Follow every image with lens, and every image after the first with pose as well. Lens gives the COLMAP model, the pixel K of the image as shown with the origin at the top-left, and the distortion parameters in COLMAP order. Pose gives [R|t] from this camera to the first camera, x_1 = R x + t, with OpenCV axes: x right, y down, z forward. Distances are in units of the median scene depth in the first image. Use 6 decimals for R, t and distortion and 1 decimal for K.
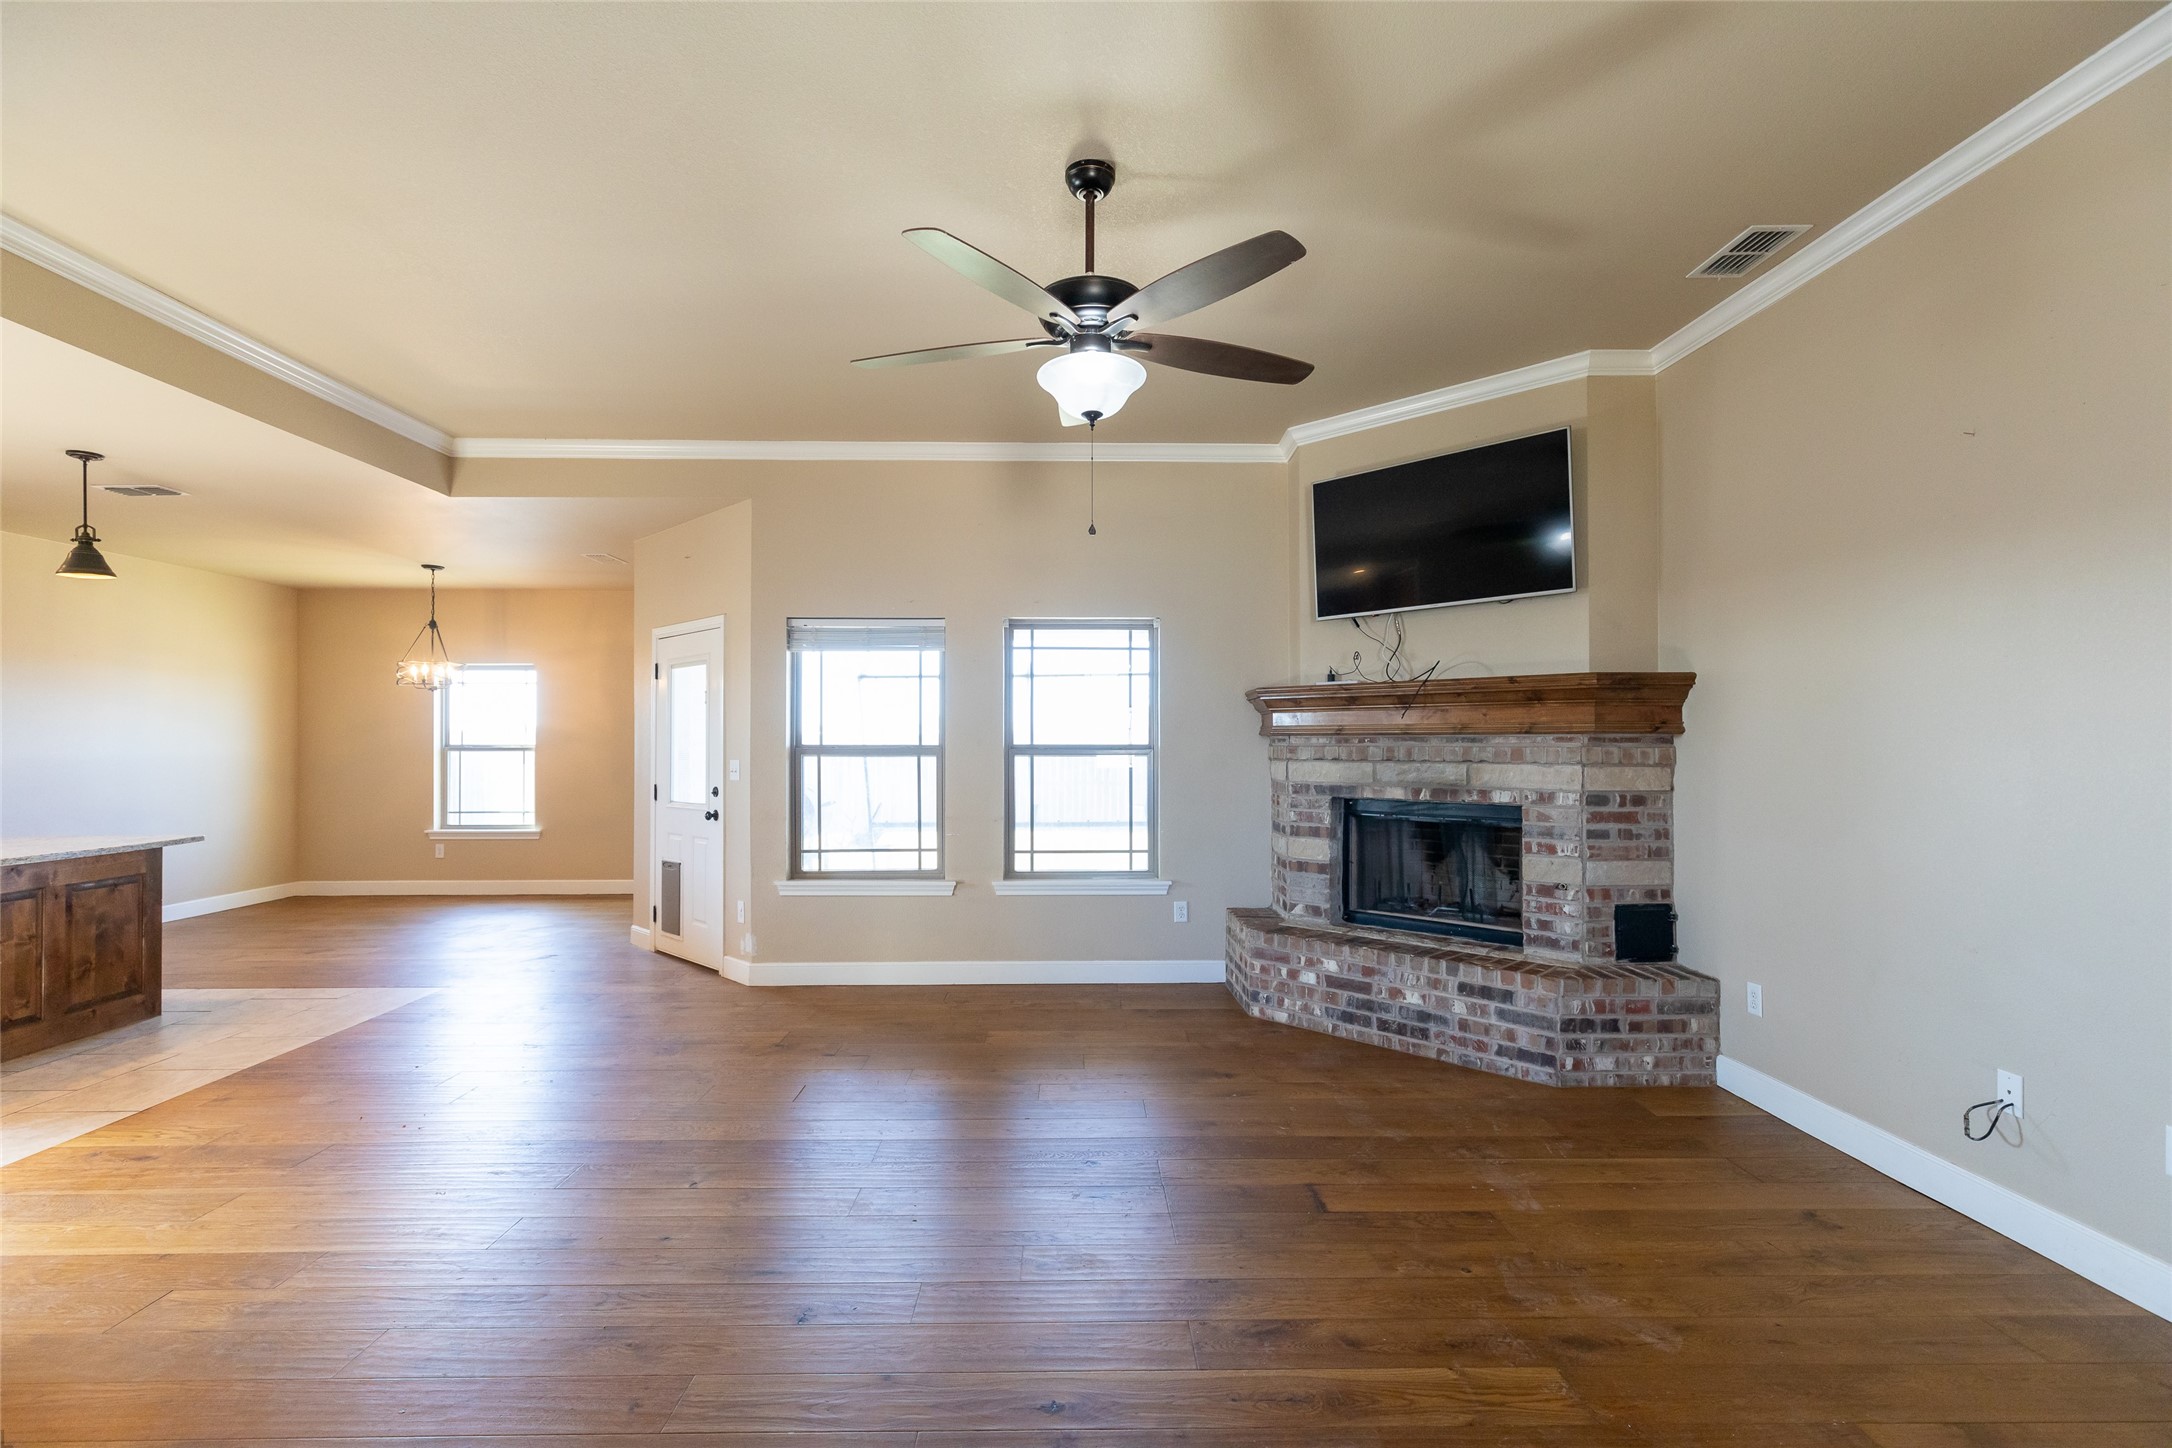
lens RADIAL K [[974.9, 0, 1096.8], [0, 974.9, 731.0], [0, 0, 1]] dist [0.009728, -0.003150]
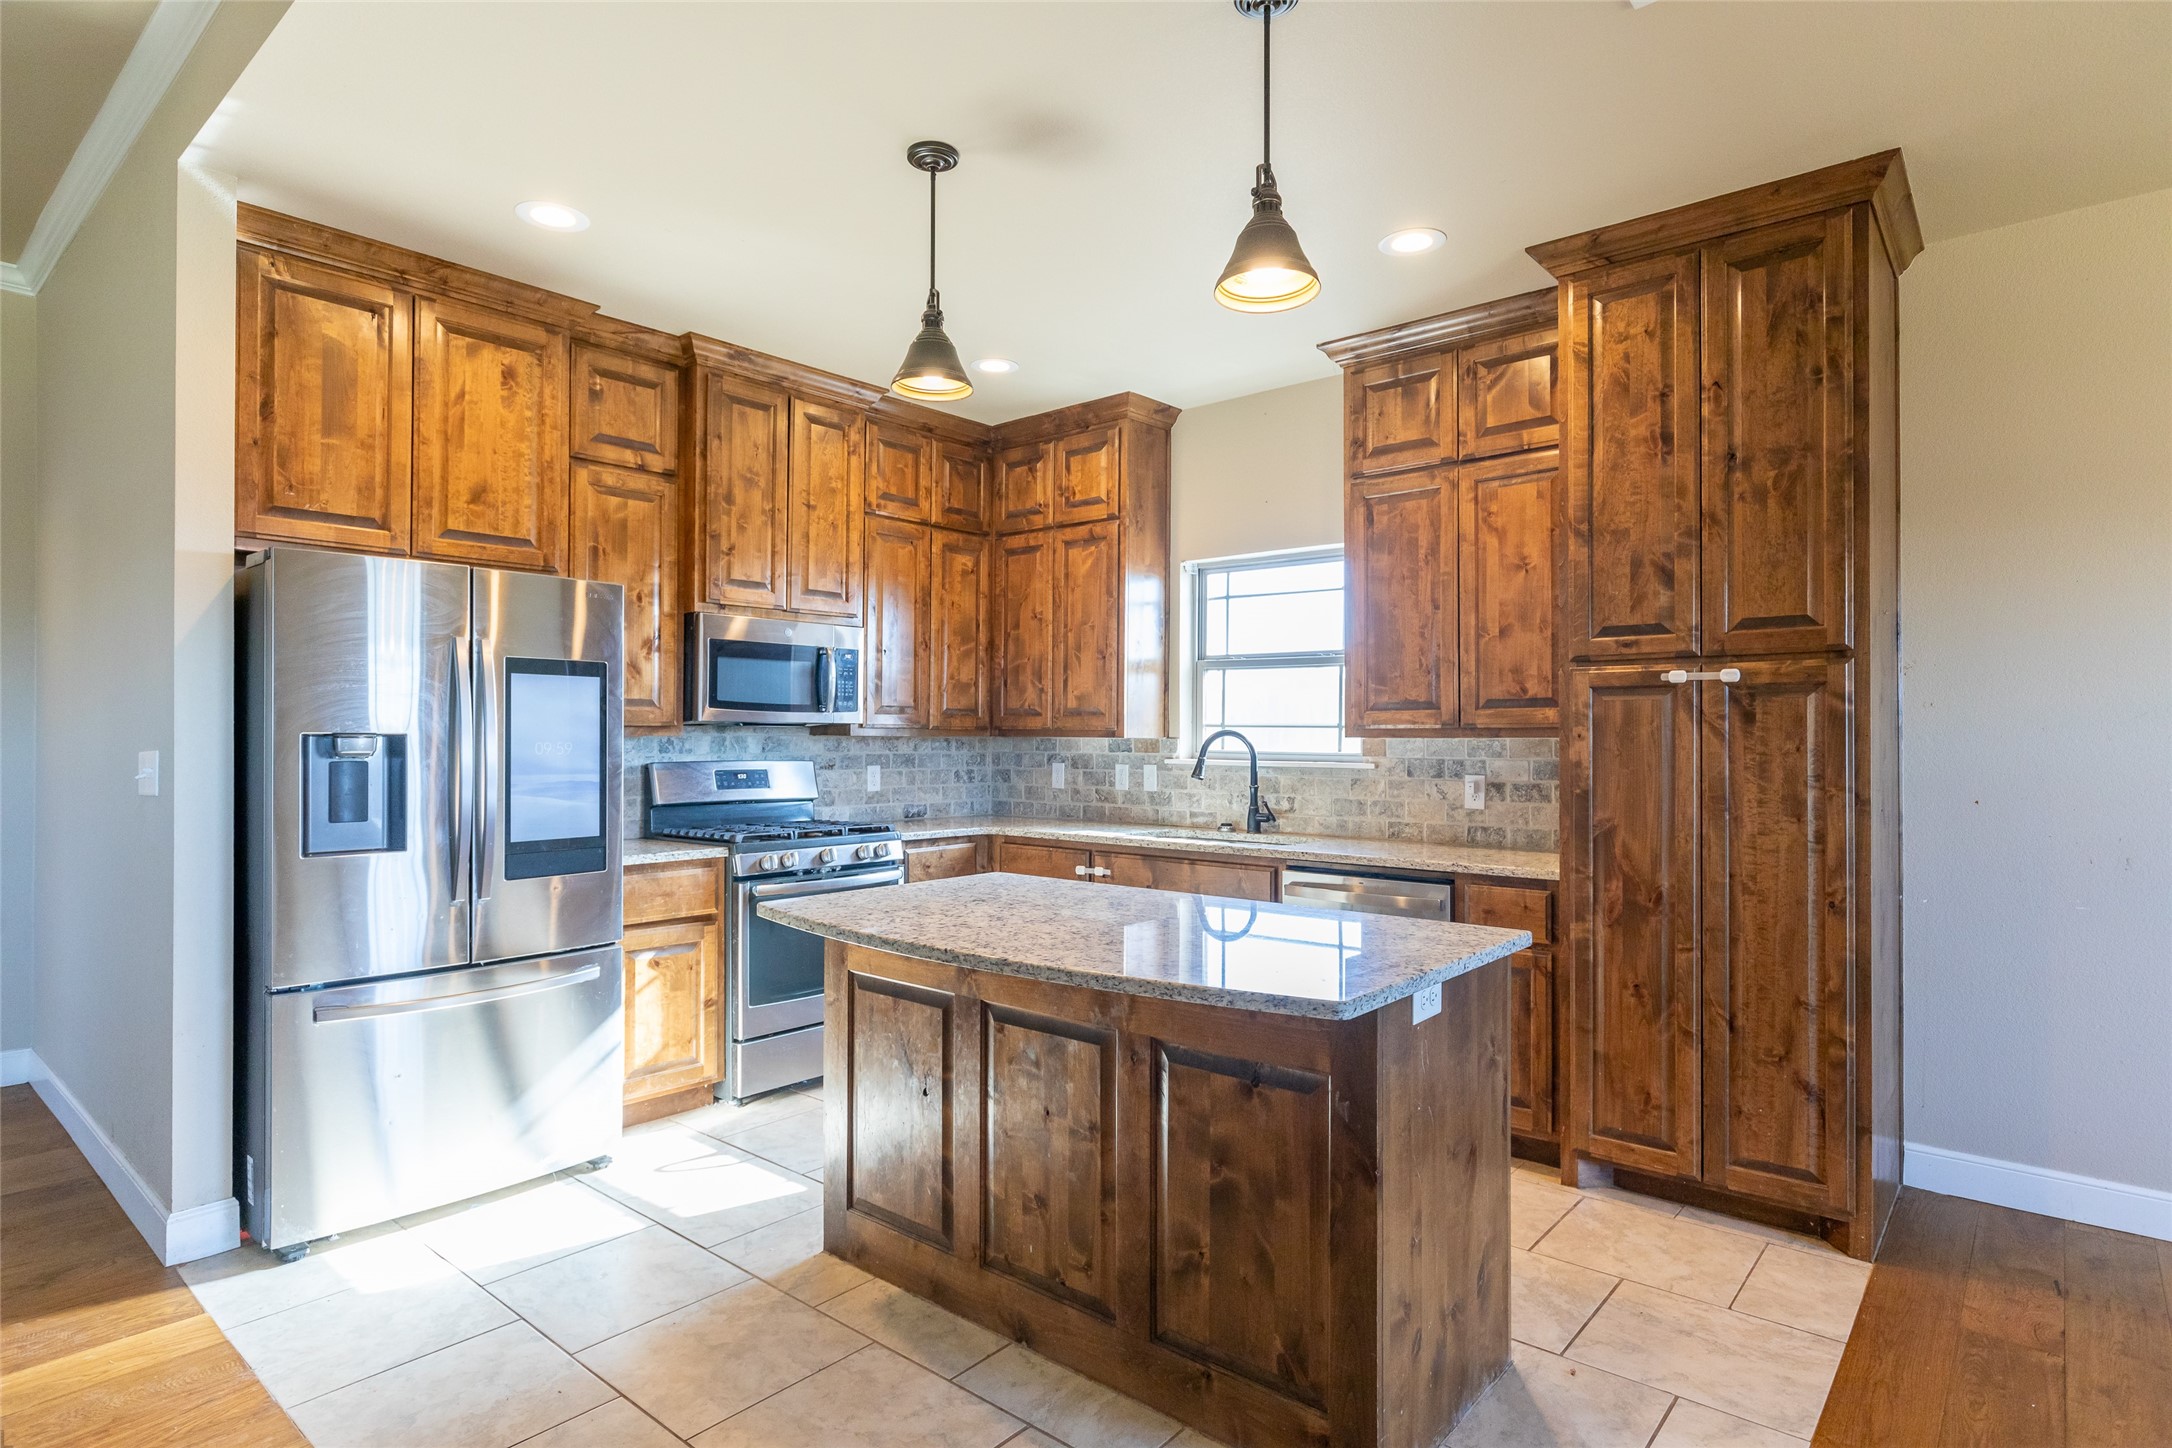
lens RADIAL K [[1140.5, 0, 1075.1], [0, 1140.5, 726.3], [0, 0, 1]] dist [-0.005344, 0.001231]
pose [[-0.676861, -0.005841, -0.736087, -0.628239], [0.007495, 0.999862, -0.014825, 0.026066], [0.736072, -0.015552, -0.676724, 1.254499]]
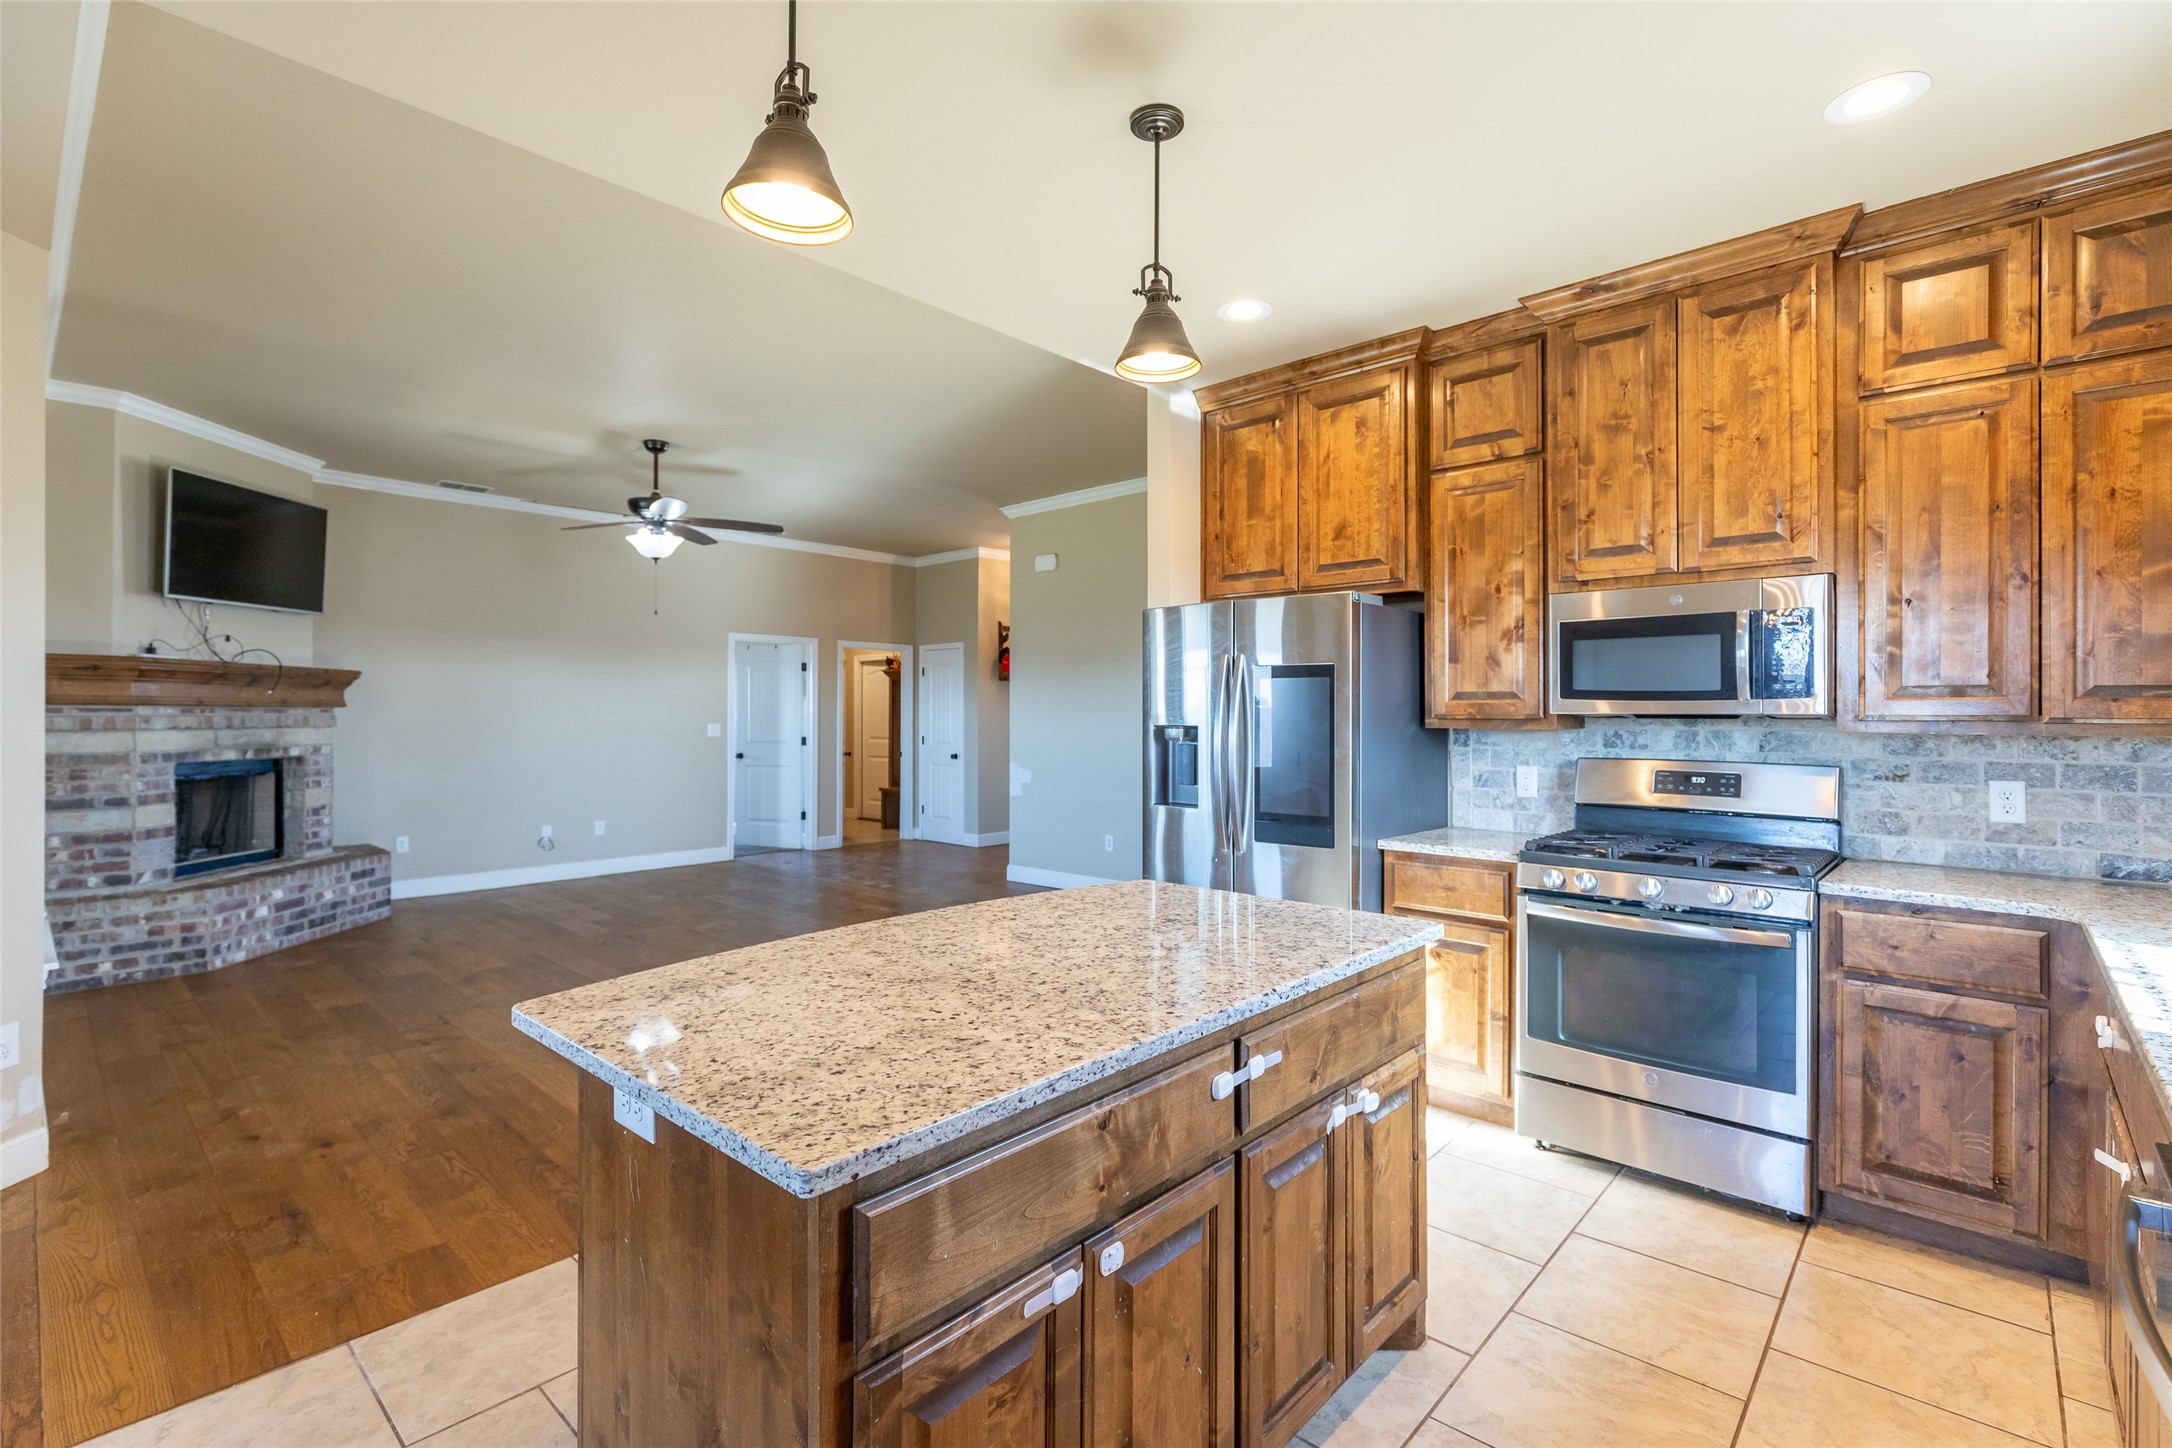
lens RADIAL K [[974.9, 0, 1102.1], [0, 974.9, 709.9], [0, 0, 1]] dist [0.009728, -0.003150]
pose [[-0.725399, 0.003031, 0.688322, -1.338673], [-0.007882, 0.999888, -0.012709, 0.015273], [-0.688283, -0.014645, -0.725294, 1.162447]]
